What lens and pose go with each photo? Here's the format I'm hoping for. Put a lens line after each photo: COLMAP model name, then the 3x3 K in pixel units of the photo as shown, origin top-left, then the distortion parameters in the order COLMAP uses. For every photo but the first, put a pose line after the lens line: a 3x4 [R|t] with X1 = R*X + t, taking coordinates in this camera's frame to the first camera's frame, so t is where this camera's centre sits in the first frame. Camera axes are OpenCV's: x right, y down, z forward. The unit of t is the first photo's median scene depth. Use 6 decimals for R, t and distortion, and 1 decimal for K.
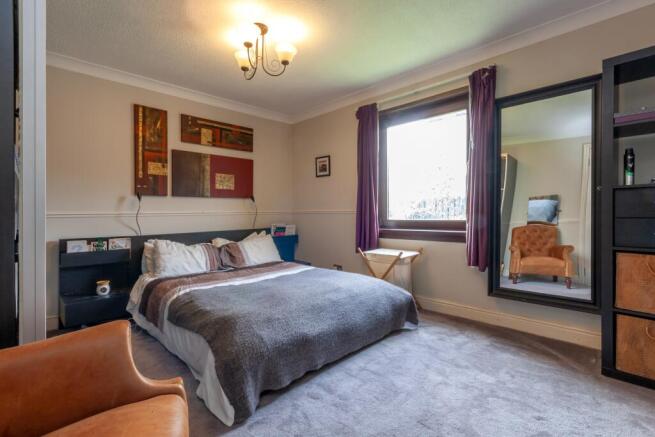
lens RADIAL K [[307.0, 0, 332.8], [0, 307.0, 220.3], [0, 0, 1]] dist [0.014752, 0.000071]
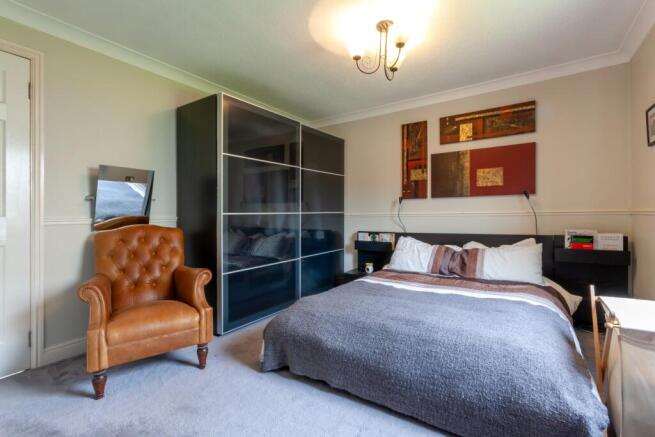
lens RADIAL K [[307.0, 0, 332.8], [0, 307.0, 220.3], [0, 0, 1]] dist [0.014752, 0.000071]
pose [[0.196975, 0.022540, -0.980149, 0.464245], [-0.020190, 0.999617, 0.018931, -0.014403], [0.980201, 0.016061, 0.197354, 0.454384]]
